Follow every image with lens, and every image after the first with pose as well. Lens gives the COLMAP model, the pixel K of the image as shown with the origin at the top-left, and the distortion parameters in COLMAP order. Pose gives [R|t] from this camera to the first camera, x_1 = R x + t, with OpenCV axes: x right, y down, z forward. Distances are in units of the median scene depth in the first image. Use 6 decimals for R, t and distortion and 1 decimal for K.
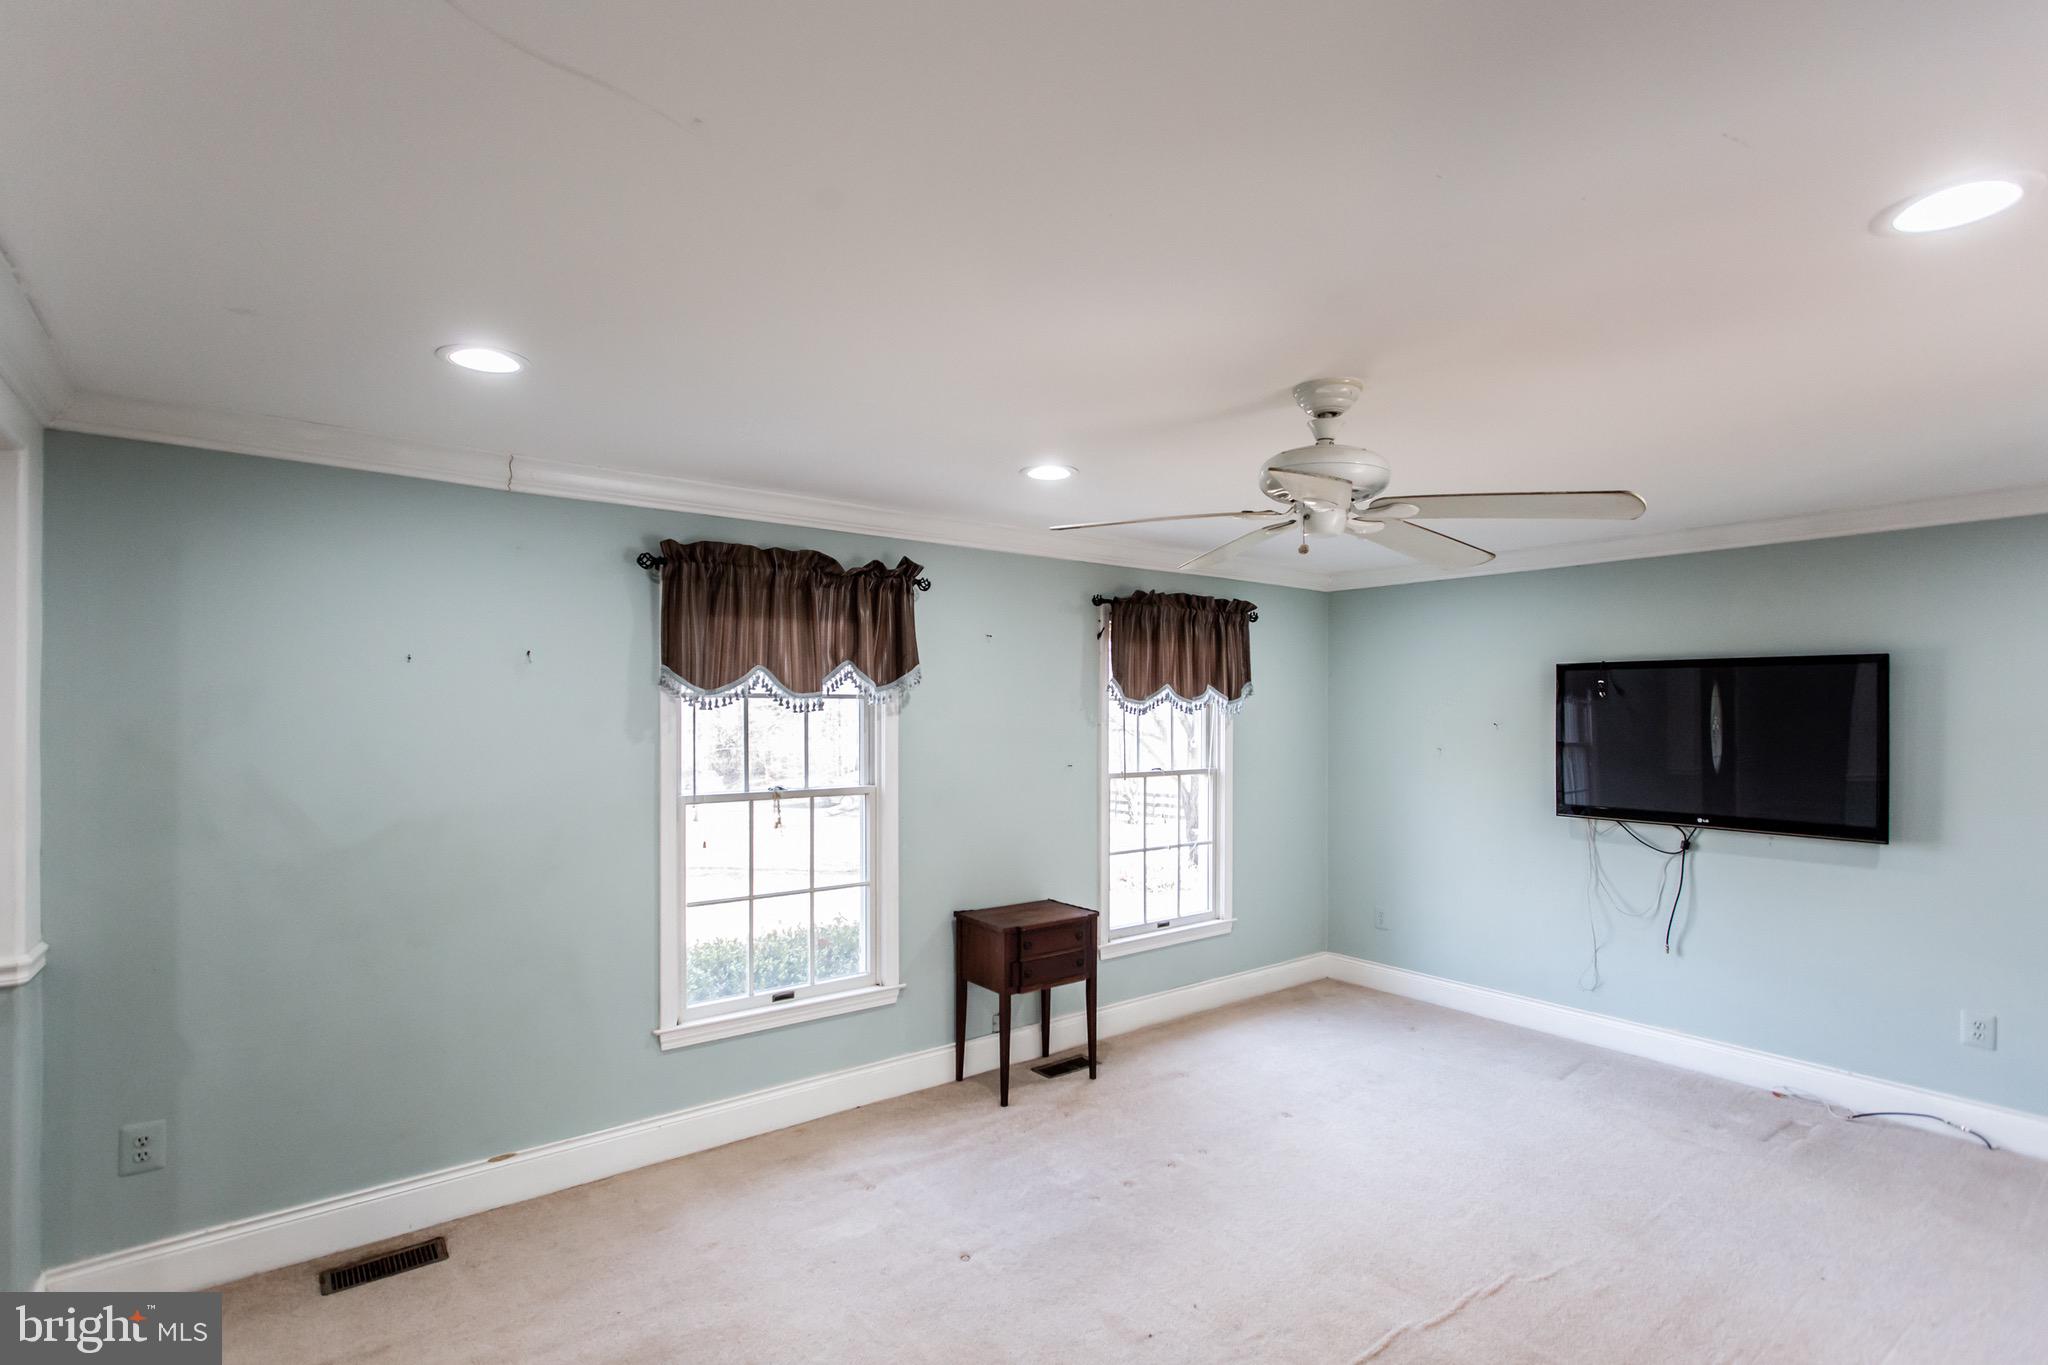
lens RADIAL K [[1068.4, 0, 1067.6], [0, 1068.4, 704.0], [0, 0, 1]] dist [0.004891, 0.001751]
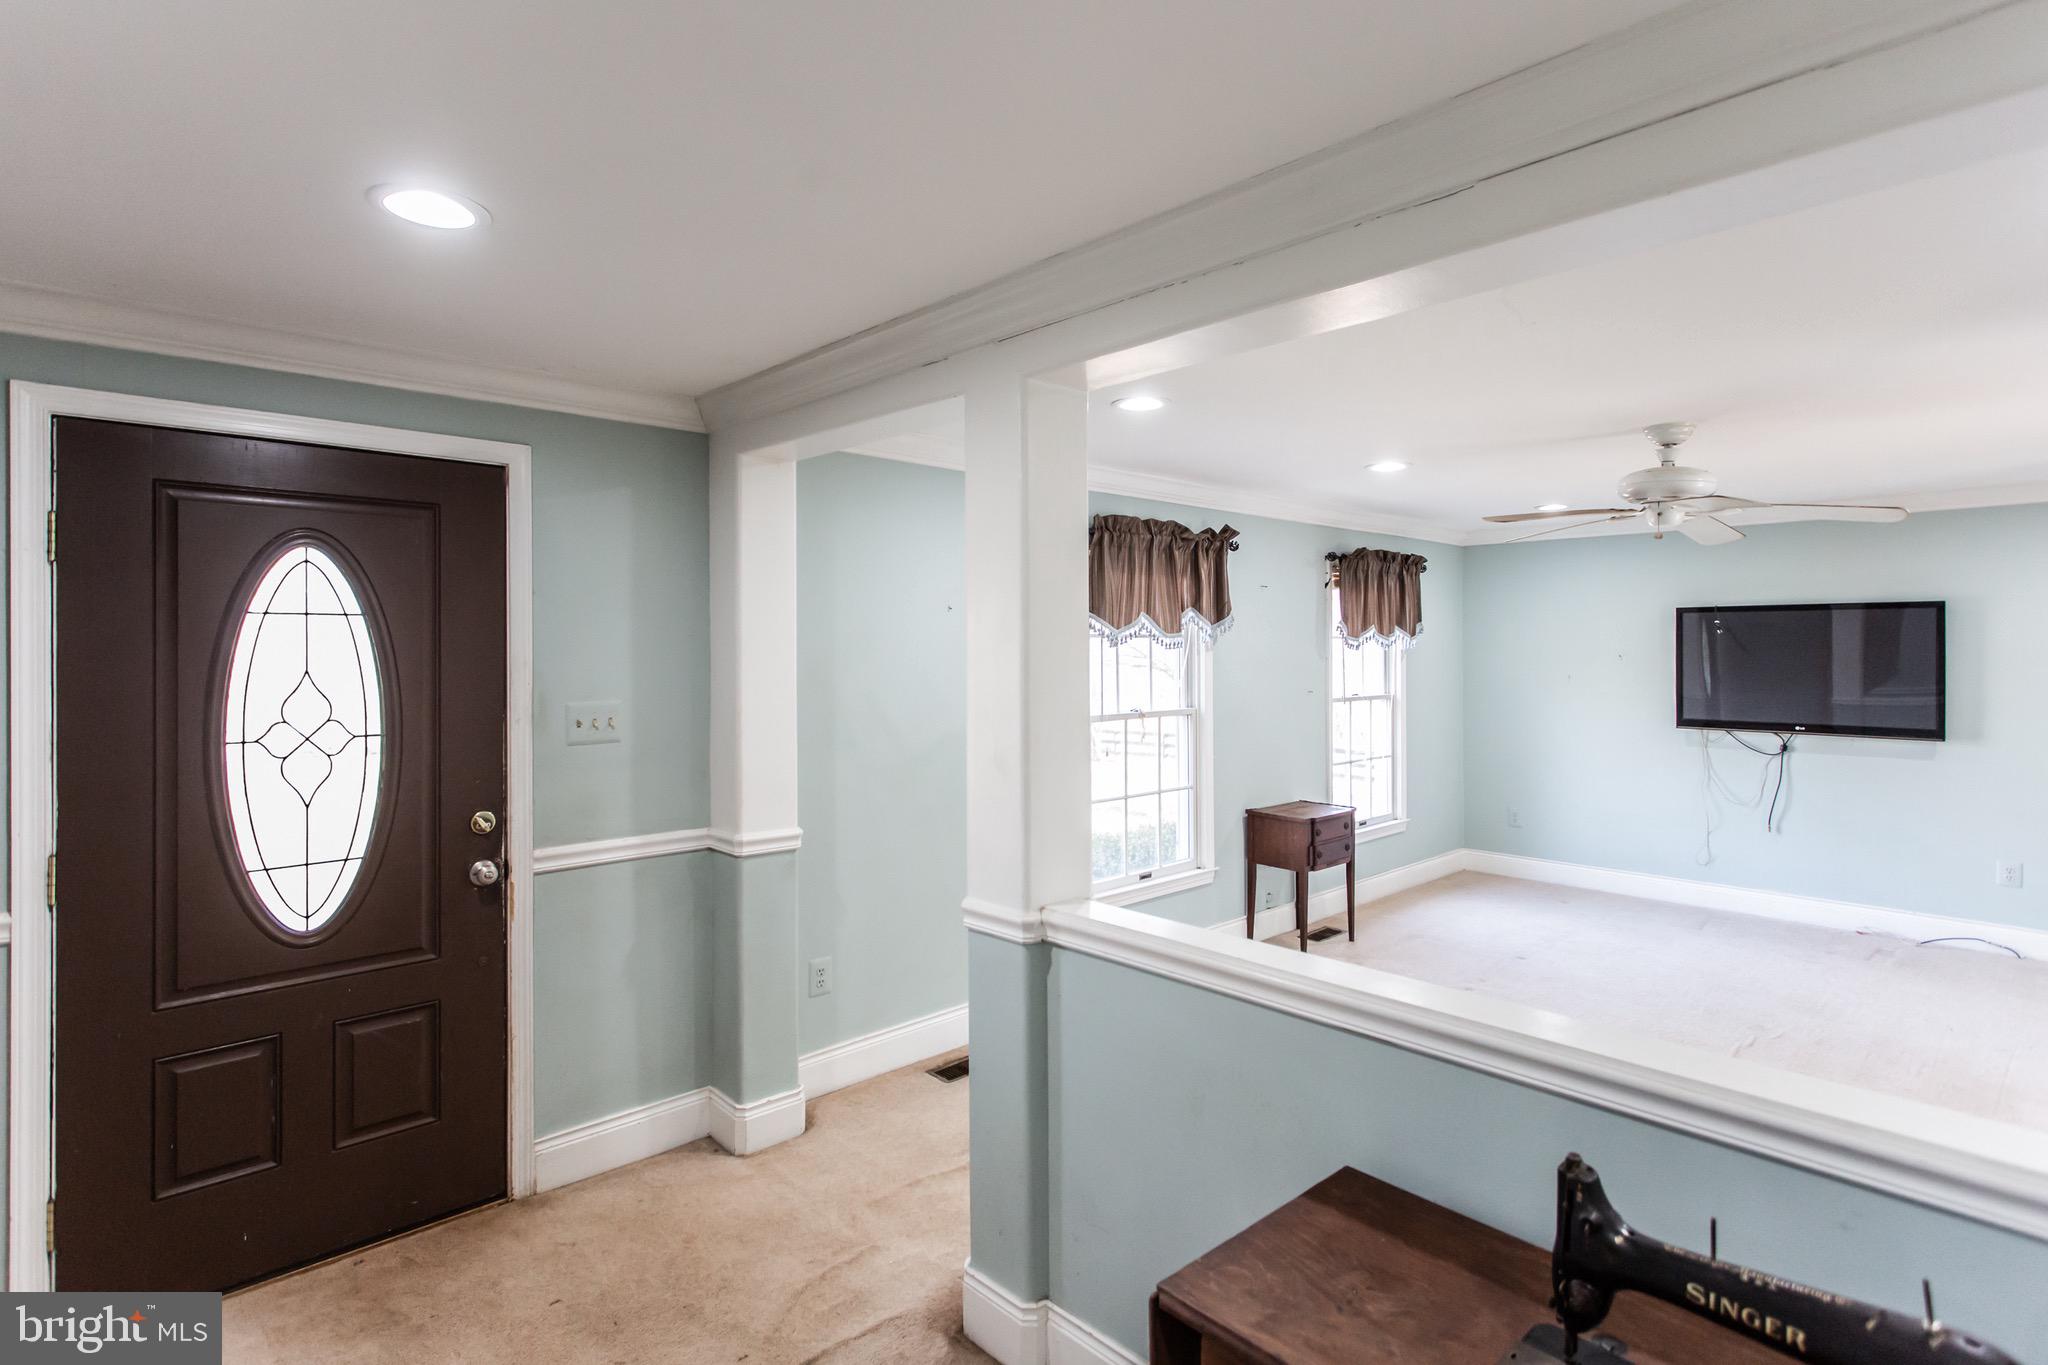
lens RADIAL K [[1068.4, 0, 1153.3], [0, 1068.4, 640.1], [0, 0, 1]] dist [0.004891, 0.001751]
pose [[0.993758, -0.005141, 0.111442, -0.349856], [0.005181, 0.999987, -0.000069, -0.002355], [-0.111440, 0.000646, 0.993771, -0.218138]]
